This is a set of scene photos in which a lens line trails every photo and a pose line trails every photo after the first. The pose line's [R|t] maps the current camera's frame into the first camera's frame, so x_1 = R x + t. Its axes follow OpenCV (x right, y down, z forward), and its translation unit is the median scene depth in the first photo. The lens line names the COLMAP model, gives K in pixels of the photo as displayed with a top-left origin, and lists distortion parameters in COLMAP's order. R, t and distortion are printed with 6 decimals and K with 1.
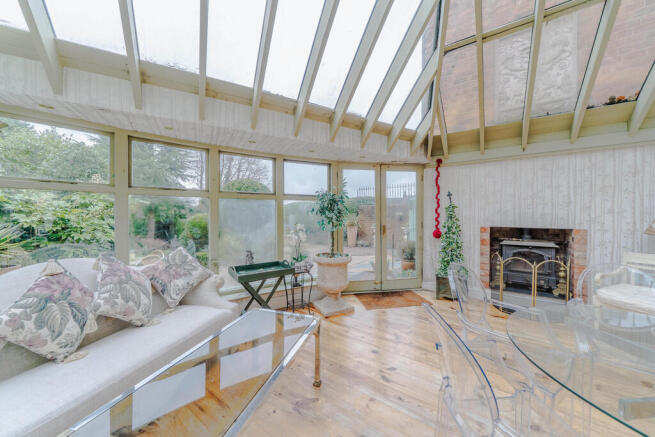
lens RADIAL K [[226.1, 0, 325.3], [0, 226.1, 217.6], [0, 0, 1]] dist [-0.009275, 0.000102]
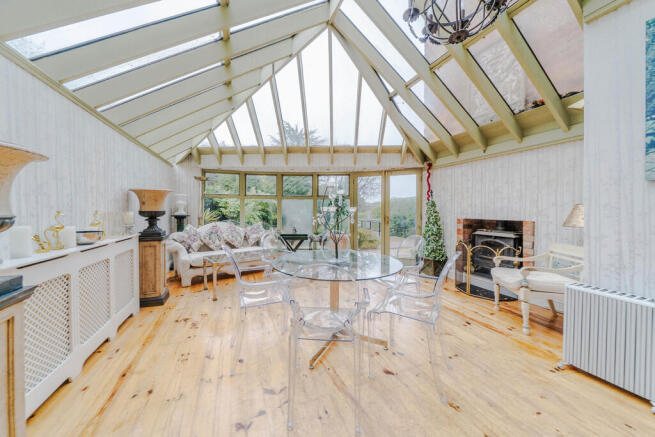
lens RADIAL K [[226.1, 0, 324.5], [0, 226.1, 213.4], [0, 0, 1]] dist [-0.009275, 0.000102]
pose [[0.846304, 0.012446, -0.532554, 0.740970], [-0.016554, 0.999859, -0.002940, 0.028646], [0.532442, 0.011304, 0.846391, -0.367748]]
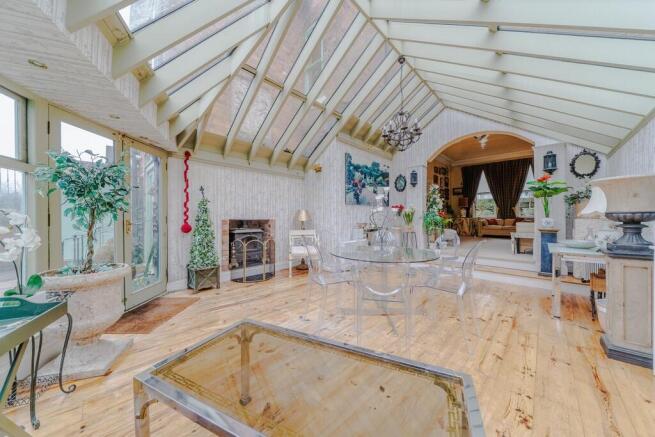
lens RADIAL K [[226.1, 0, 322.9], [0, 226.1, 220.9], [0, 0, 1]] dist [-0.009275, 0.000102]
pose [[0.152711, -0.014505, 0.988164, -0.407817], [0.009172, 0.999870, 0.013260, 0.035342], [-0.988228, 0.007039, 0.152824, 0.301330]]
